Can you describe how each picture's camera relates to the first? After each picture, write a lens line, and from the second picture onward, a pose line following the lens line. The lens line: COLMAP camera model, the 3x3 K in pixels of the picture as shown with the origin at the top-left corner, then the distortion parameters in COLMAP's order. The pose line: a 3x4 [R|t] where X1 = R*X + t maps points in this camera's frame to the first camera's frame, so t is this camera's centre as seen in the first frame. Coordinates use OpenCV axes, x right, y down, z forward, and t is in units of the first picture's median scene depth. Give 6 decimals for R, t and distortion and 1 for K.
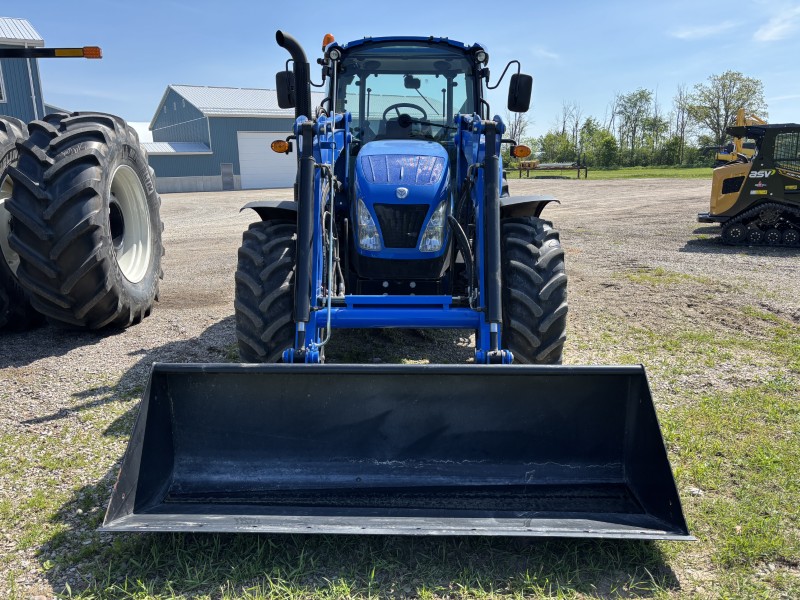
lens RADIAL K [[617.0, 0, 398.8], [0, 617.0, 299.3], [0, 0, 1]] dist [0.005773, -0.007777]
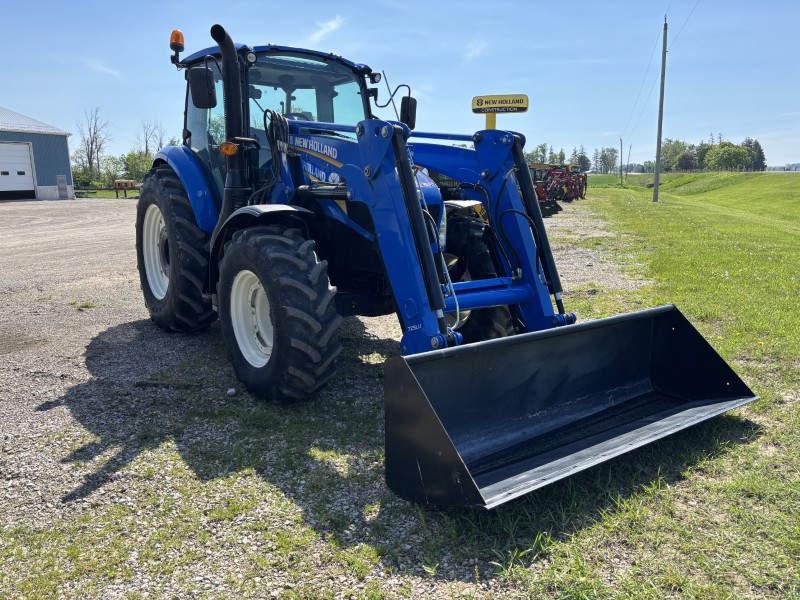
lens RADIAL K [[617.0, 0, 396.9], [0, 617.0, 301.5], [0, 0, 1]] dist [0.005773, -0.007777]
pose [[0.788324, -0.102106, 0.606729, -0.562307], [0.120636, 0.992643, 0.010309, 0.001351], [-0.603318, 0.065067, 0.794842, 0.118472]]
